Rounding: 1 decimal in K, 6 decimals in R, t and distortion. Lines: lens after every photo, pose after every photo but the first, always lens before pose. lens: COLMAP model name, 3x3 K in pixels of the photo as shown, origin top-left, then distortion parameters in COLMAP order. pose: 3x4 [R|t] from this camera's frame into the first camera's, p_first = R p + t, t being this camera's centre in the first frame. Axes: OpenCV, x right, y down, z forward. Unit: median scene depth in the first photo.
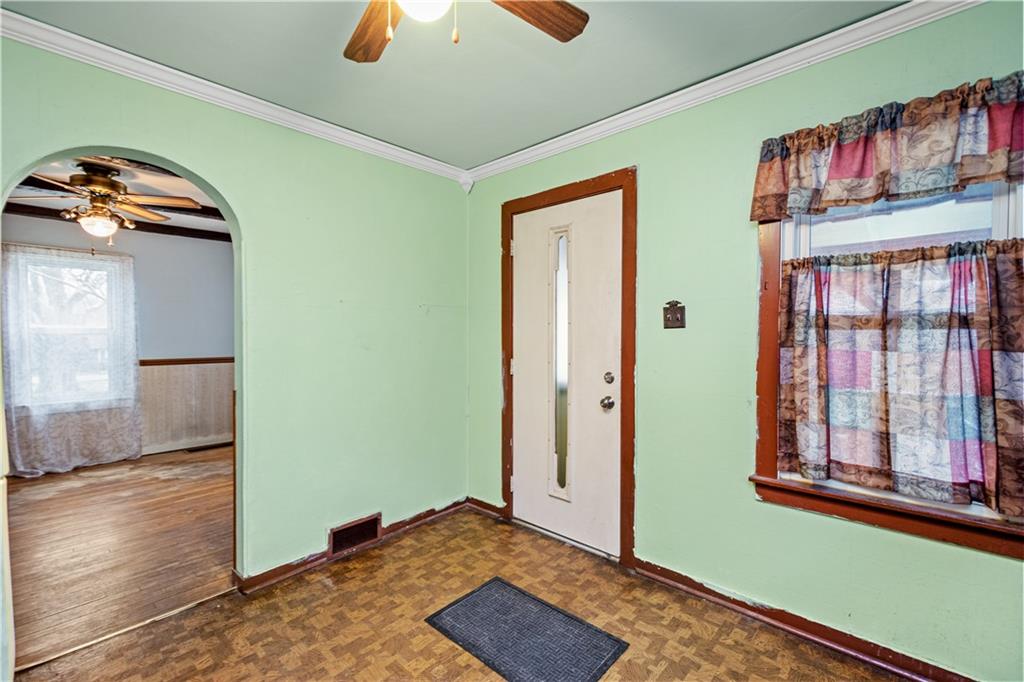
lens RADIAL K [[440.6, 0, 520.5], [0, 440.6, 344.0], [0, 0, 1]] dist [0.002308, -0.000626]
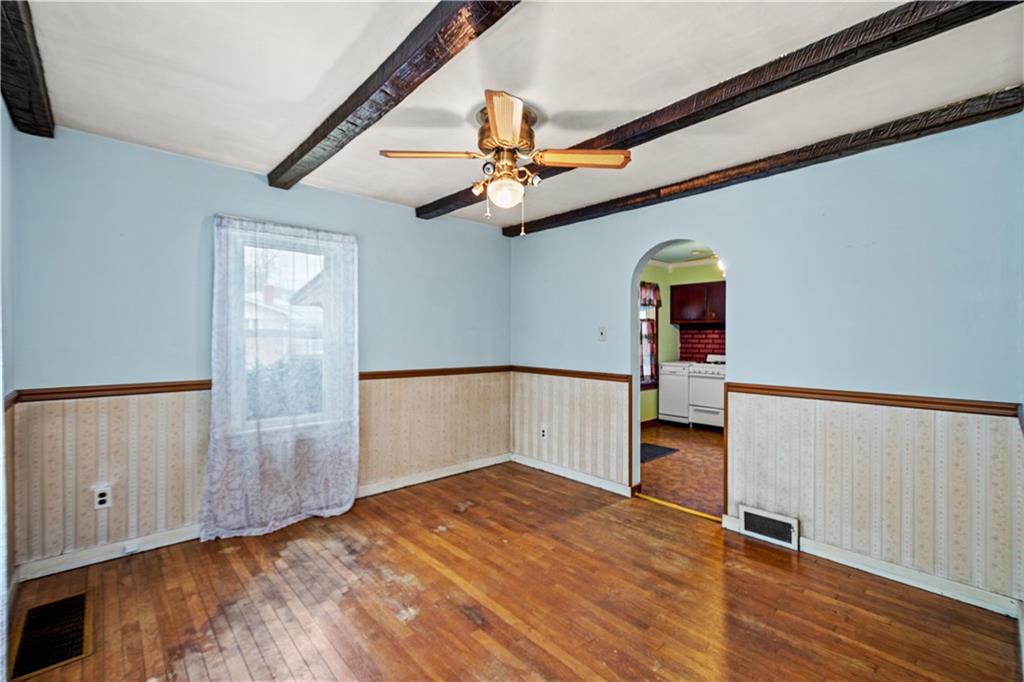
lens RADIAL K [[440.6, 0, 520.5], [0, 440.6, 344.0], [0, 0, 1]] dist [0.002308, -0.000626]
pose [[0.089145, -0.002560, 0.996015, -2.628039], [0.019657, 0.999806, 0.000811, -0.007975], [-0.995825, 0.019507, 0.089178, 1.454533]]
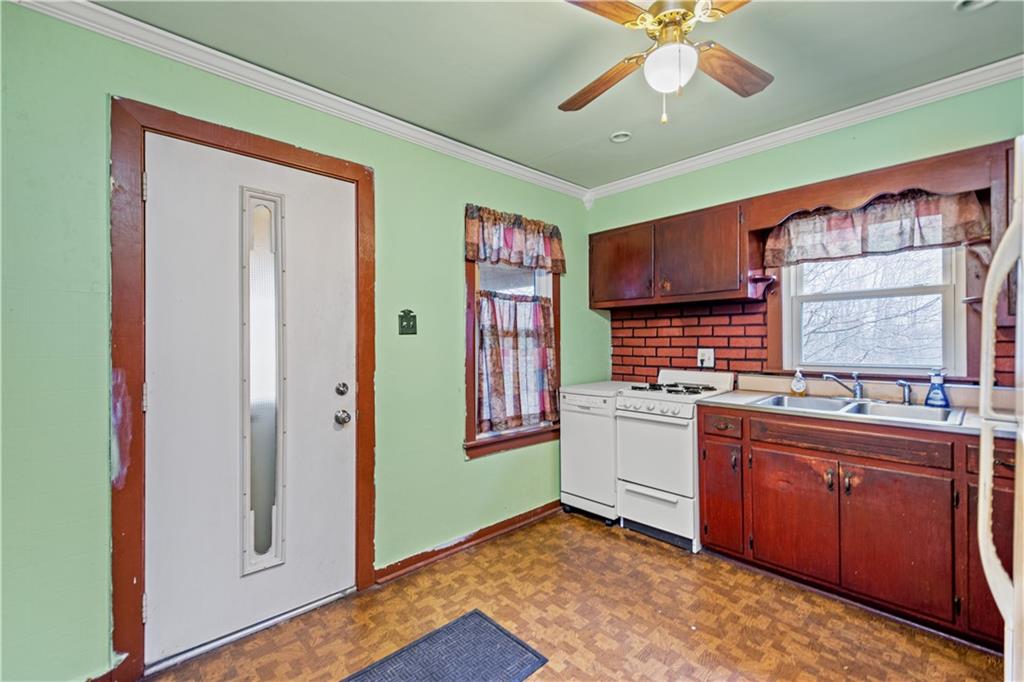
lens RADIAL K [[440.6, 0, 520.5], [0, 440.6, 344.0], [0, 0, 1]] dist [0.002308, -0.000626]
pose [[0.070676, -0.000013, 0.997499, -0.824089], [0.027316, 0.999625, -0.001922, -0.002436], [-0.997125, 0.027383, 0.070650, 0.727473]]
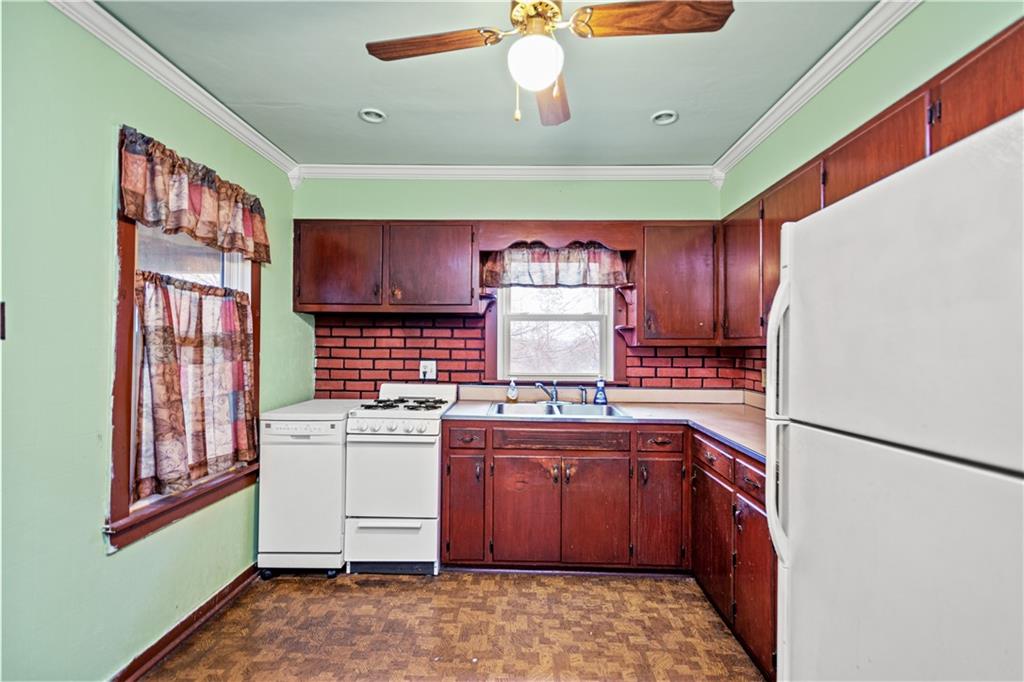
lens RADIAL K [[438.6, 0, 513.5], [0, 438.6, 343.6], [0, 0, 1]] dist [0.008476, -0.000861]
pose [[-0.657856, 0.009754, 0.753081, -0.570296], [0.011513, 0.999930, -0.002895, -0.023858], [-0.753056, 0.006766, -0.657922, 0.977431]]
